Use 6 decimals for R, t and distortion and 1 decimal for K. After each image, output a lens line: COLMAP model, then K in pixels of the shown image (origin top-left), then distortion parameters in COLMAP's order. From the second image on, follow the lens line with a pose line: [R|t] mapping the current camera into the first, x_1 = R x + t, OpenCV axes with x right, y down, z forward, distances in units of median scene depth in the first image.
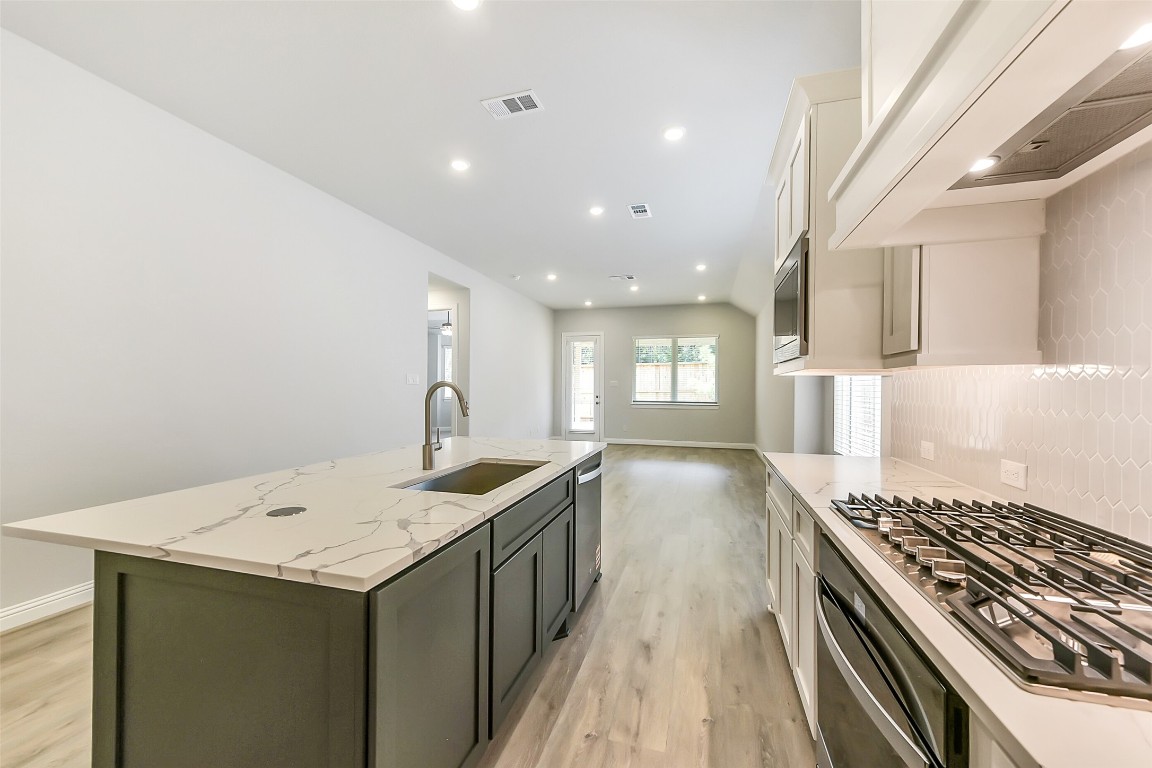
lens RADIAL K [[446.7, 0, 578.9], [0, 446.7, 386.6], [0, 0, 1]] dist [-0.000181, -0.000339]
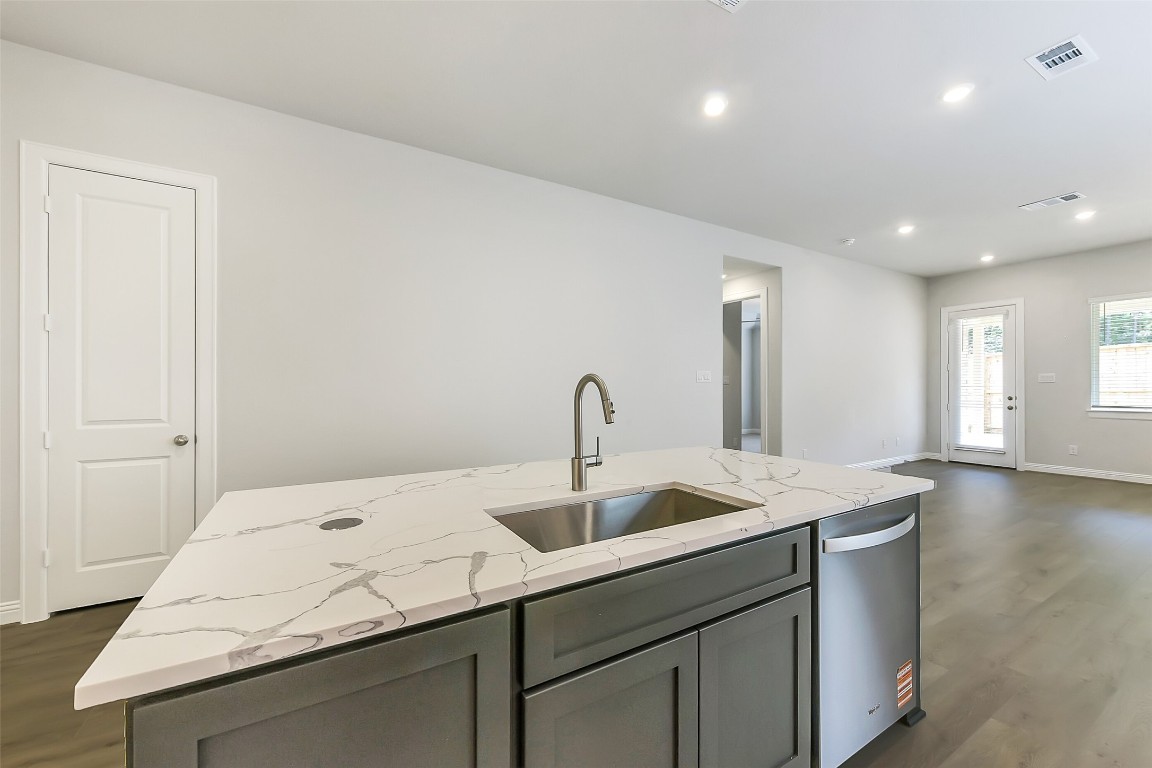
lens RADIAL K [[446.7, 0, 579.4], [0, 446.7, 387.3], [0, 0, 1]] dist [-0.000181, -0.000339]
pose [[0.723061, -0.006934, -0.690750, 0.082120], [0.008536, 0.999963, -0.001103, 0.004349], [0.690732, -0.005099, 0.723093, 0.191971]]
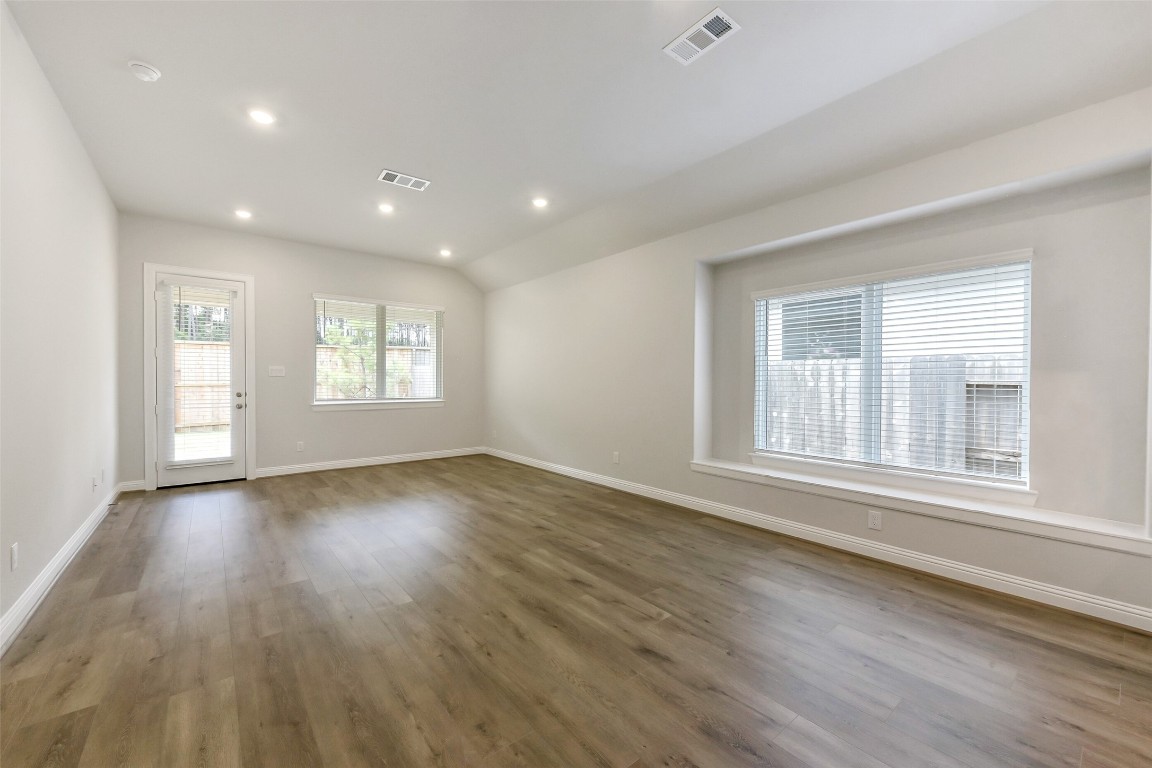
lens RADIAL K [[446.7, 0, 571.8], [0, 446.7, 387.6], [0, 0, 1]] dist [-0.000181, -0.000339]
pose [[0.581238, -0.013054, 0.813629, -0.372461], [-0.003462, 0.999823, 0.018514, 0.005757], [-0.813726, -0.013578, 0.581089, 0.795179]]
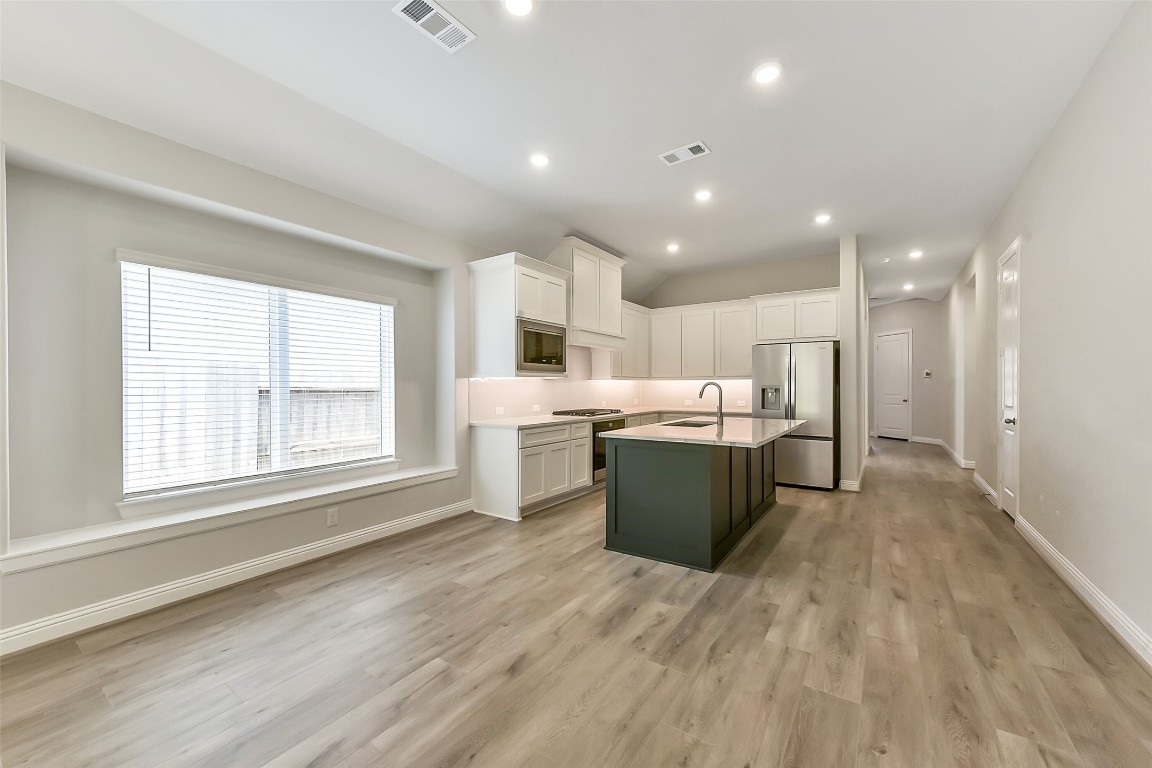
lens RADIAL K [[446.7, 0, 580.2], [0, 446.7, 386.3], [0, 0, 1]] dist [-0.000181, -0.000339]
pose [[-0.949606, 0.001282, 0.313445, -0.164291], [0.000230, 0.999994, -0.003396, 0.007631], [-0.313447, -0.003153, -0.949600, 1.378567]]
